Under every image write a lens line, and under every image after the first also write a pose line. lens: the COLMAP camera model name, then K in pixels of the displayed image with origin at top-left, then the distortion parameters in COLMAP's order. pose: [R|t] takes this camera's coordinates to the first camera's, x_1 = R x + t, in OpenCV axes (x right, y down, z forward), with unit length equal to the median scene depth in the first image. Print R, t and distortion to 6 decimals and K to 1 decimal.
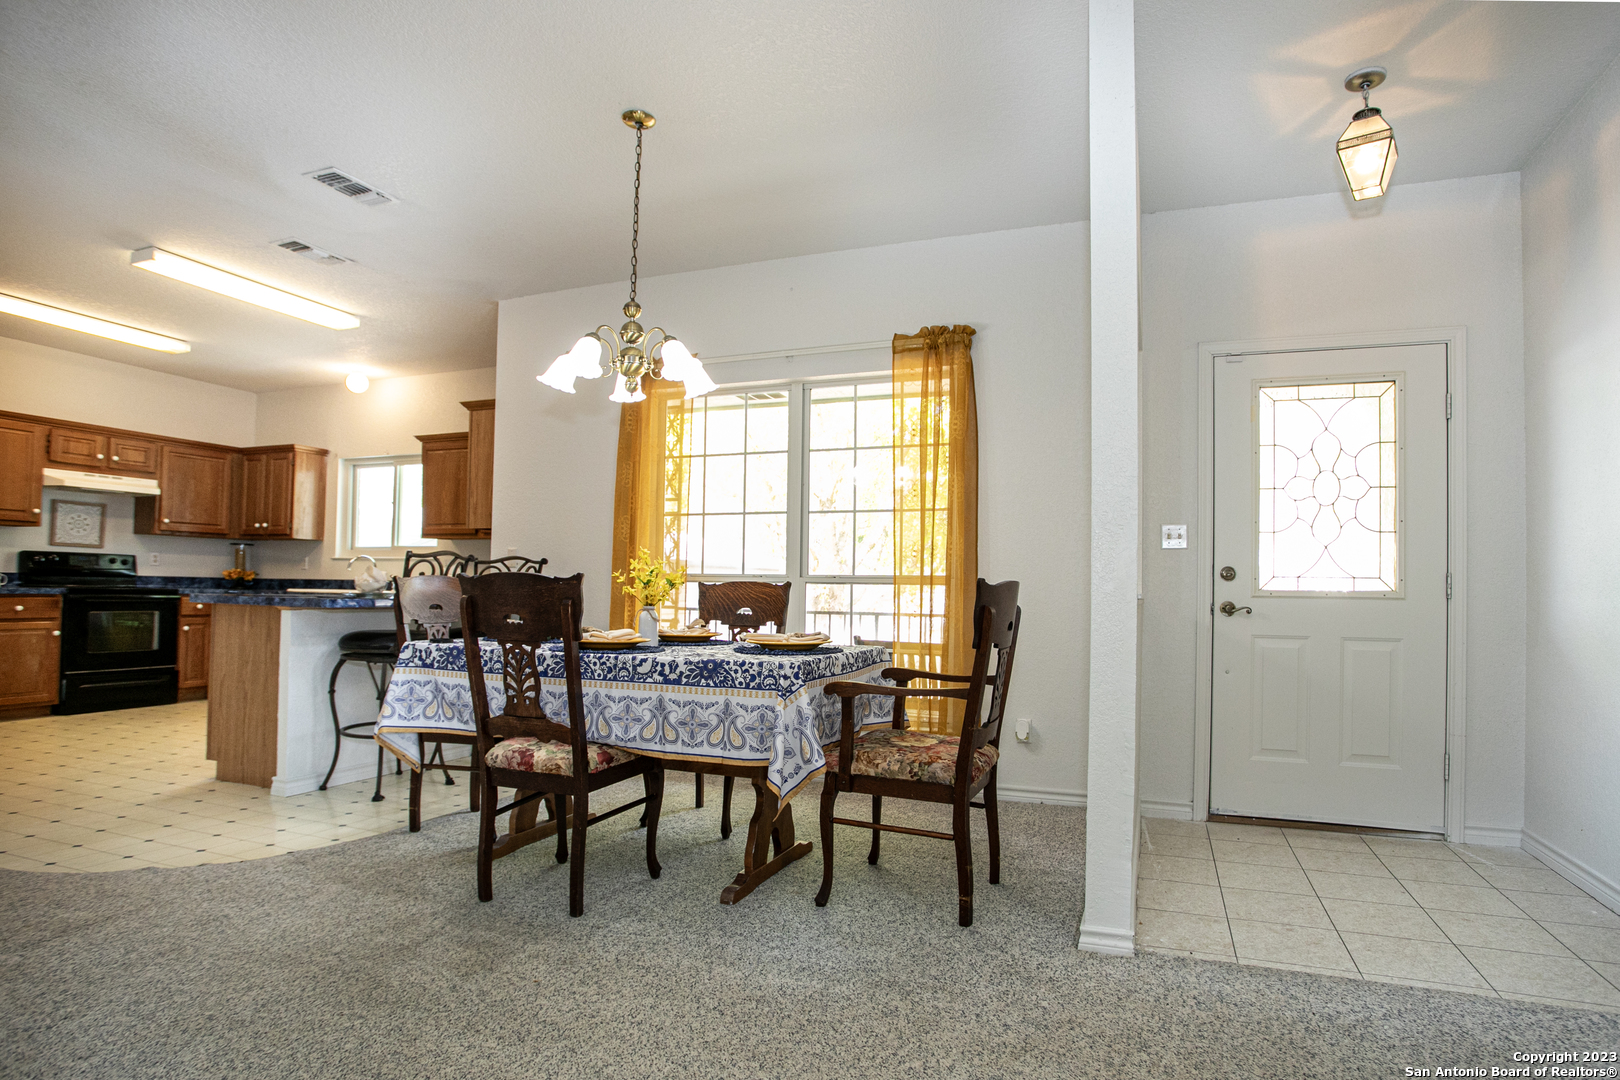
lens RADIAL K [[852.8, 0, 853.0], [0, 852.8, 570.3], [0, 0, 1]] dist [-0.067424, 0.027137]
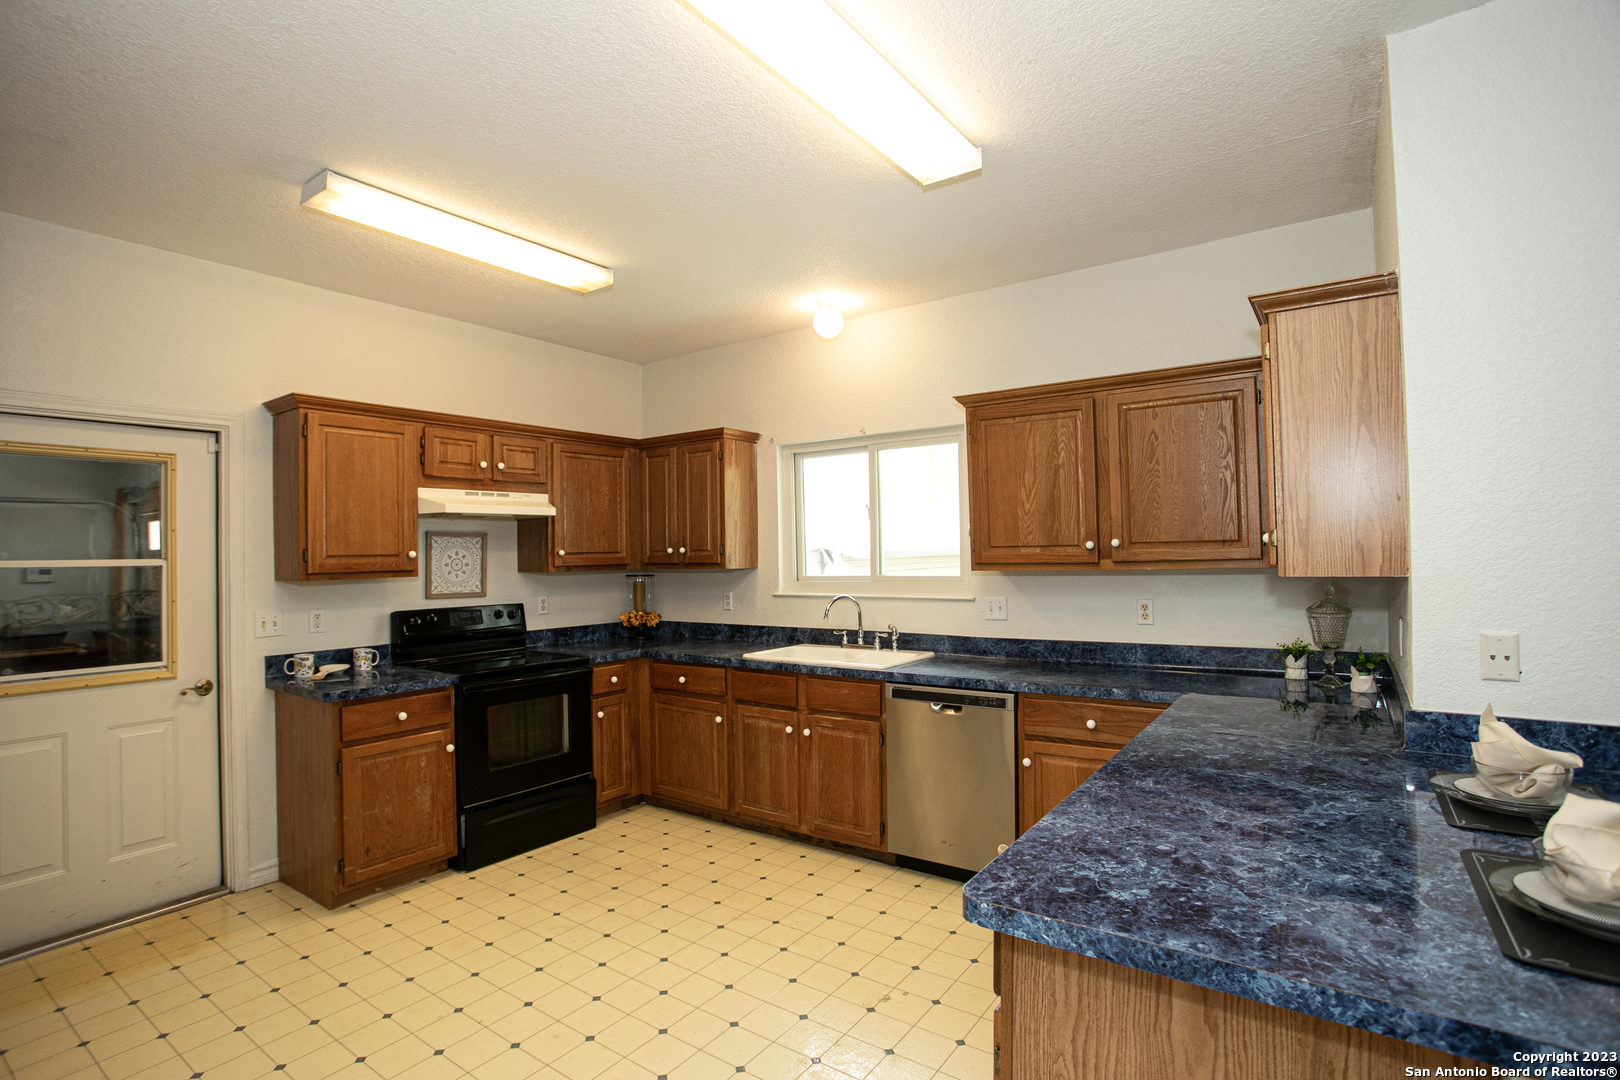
lens RADIAL K [[807.0, 0, 812.3], [0, 807.0, 534.8], [0, 0, 1]] dist [-0.069898, 0.025323]
pose [[0.963736, -0.041613, -0.263592, -0.614898], [0.041691, 0.999116, -0.005303, -0.083974], [0.263579, -0.005879, 0.964620, 0.556592]]
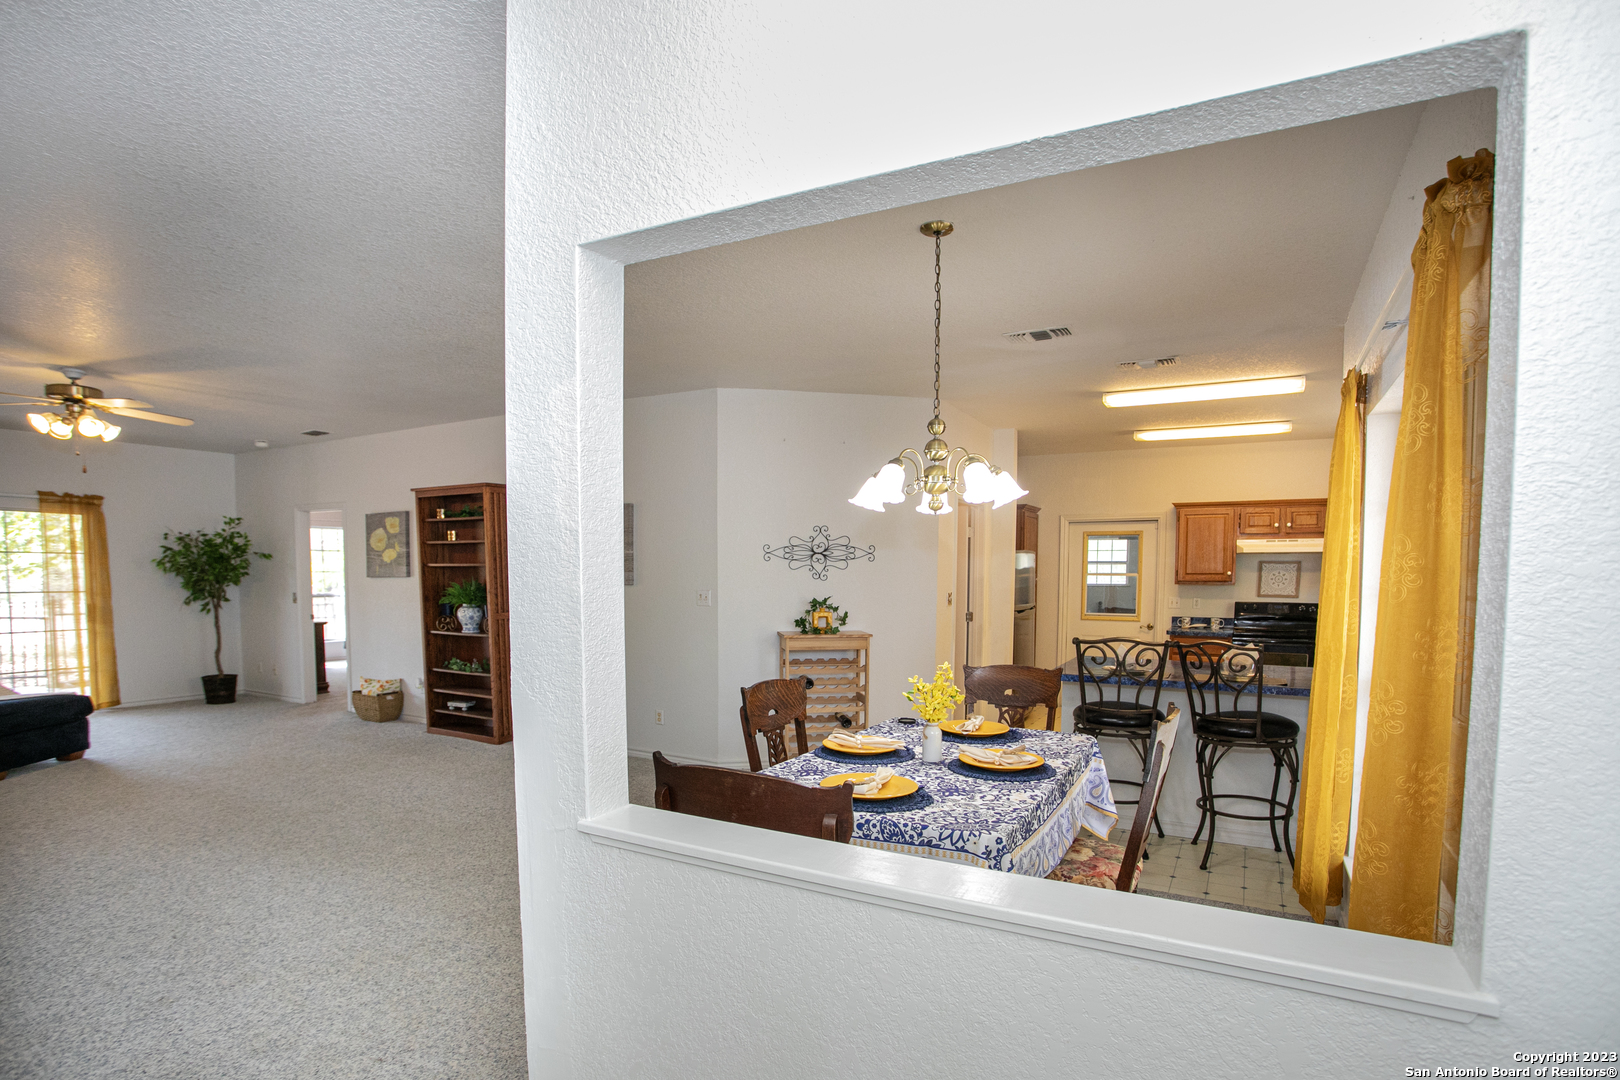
lens RADIAL K [[807.0, 0, 766.7], [0, 807.0, 632.4], [0, 0, 1]] dist [-0.069898, 0.025323]
pose [[-0.170609, 0.050125, -0.984063, 0.468892], [0.017635, 0.998701, 0.047813, -0.059609], [0.985181, -0.009197, -0.171272, 0.563296]]
